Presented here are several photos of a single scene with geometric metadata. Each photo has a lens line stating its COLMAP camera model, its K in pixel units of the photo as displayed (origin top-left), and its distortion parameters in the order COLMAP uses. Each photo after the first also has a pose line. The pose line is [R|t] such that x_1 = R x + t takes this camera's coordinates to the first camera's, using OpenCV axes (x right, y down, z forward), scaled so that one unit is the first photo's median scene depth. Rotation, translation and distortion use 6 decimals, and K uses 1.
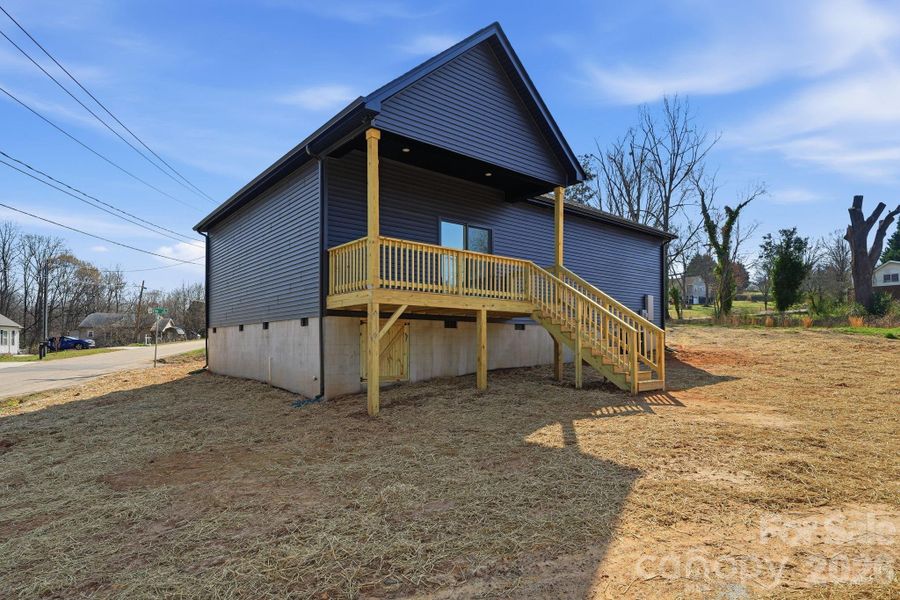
lens RADIAL K [[497.7, 0, 453.8], [0, 497.7, 339.2], [0, 0, 1]] dist [-0.002826, -0.000865]
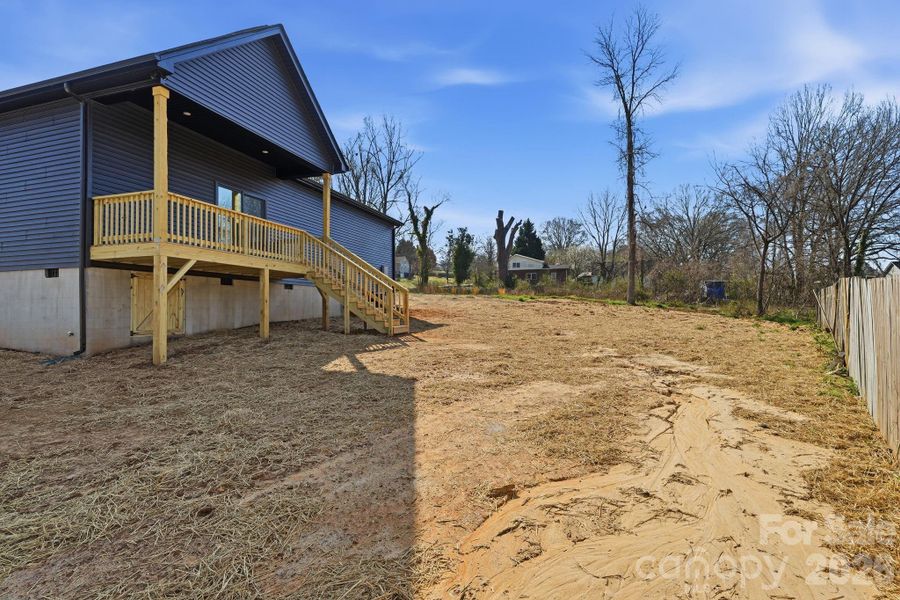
lens RADIAL K [[419.2, 0, 450.0], [0, 419.2, 300.0], [0, 0, 1]] dist [0.003105, 0.000083]
pose [[0.842019, 0.008141, 0.539387, -0.105233], [-0.002260, 0.999931, -0.011563, 0.022929], [-0.539444, 0.008517, 0.841979, -0.043187]]
